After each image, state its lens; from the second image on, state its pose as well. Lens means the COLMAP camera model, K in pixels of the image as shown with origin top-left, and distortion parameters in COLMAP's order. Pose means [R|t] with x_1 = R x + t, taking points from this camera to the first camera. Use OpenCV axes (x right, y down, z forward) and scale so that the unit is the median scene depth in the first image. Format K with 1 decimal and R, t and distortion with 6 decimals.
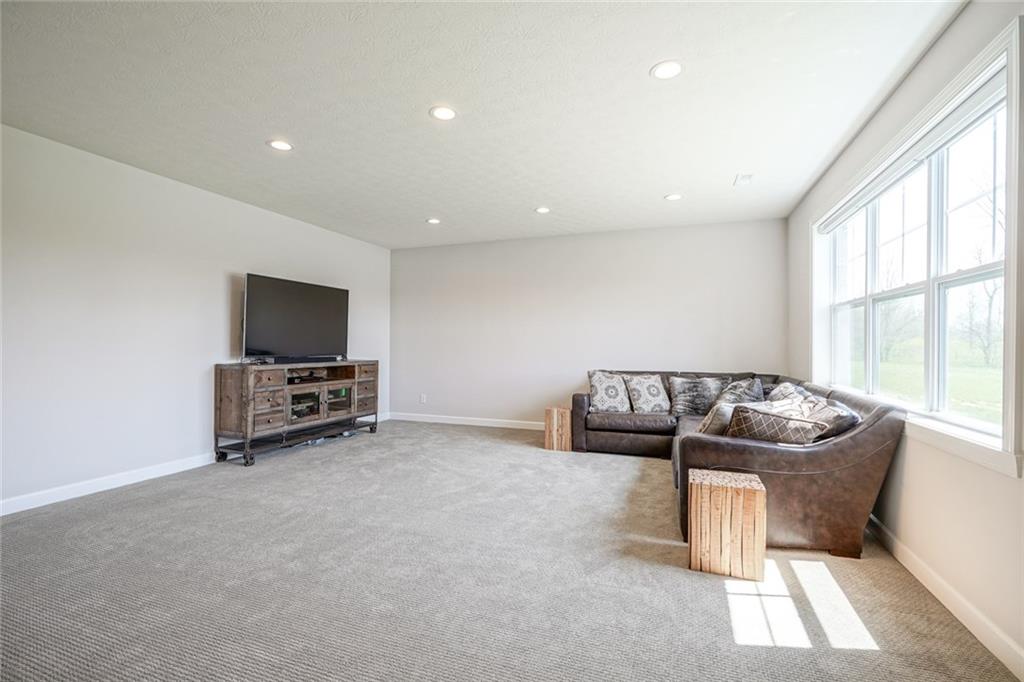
lens RADIAL K [[463.6, 0, 517.3], [0, 463.6, 341.1], [0, 0, 1]] dist [-0.002685, 0.002141]
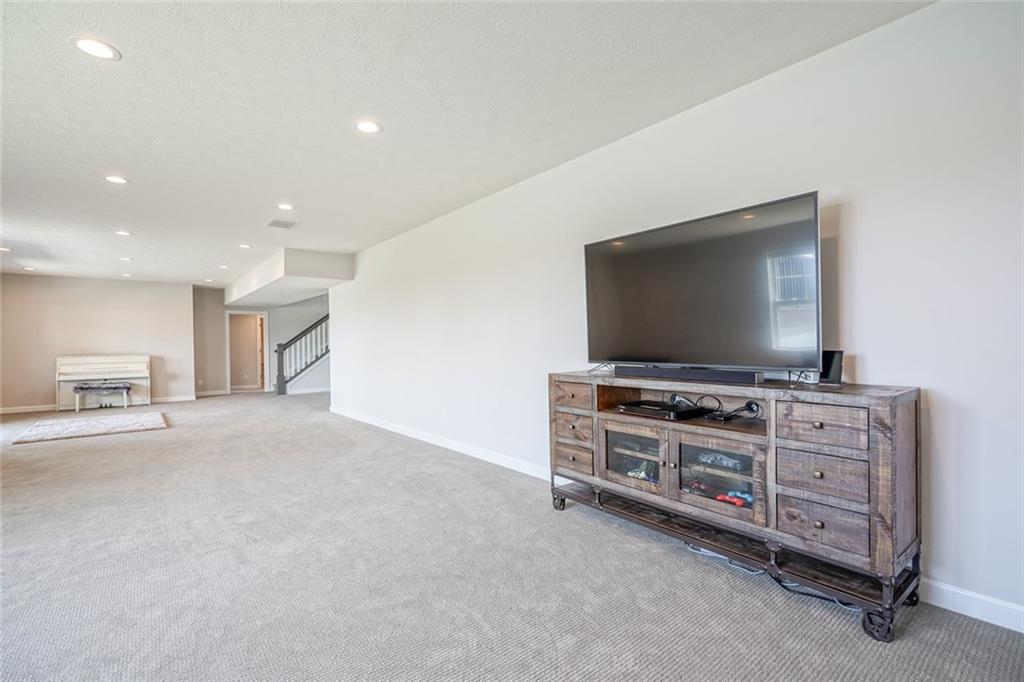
lens RADIAL K [[463.6, 0, 511.7], [0, 463.6, 346.1], [0, 0, 1]] dist [-0.002685, 0.002141]
pose [[-0.487217, 0.005984, -0.873260, 0.094849], [0.007321, 0.999969, 0.002767, 0.006121], [0.873250, -0.005045, -0.487246, 1.205392]]
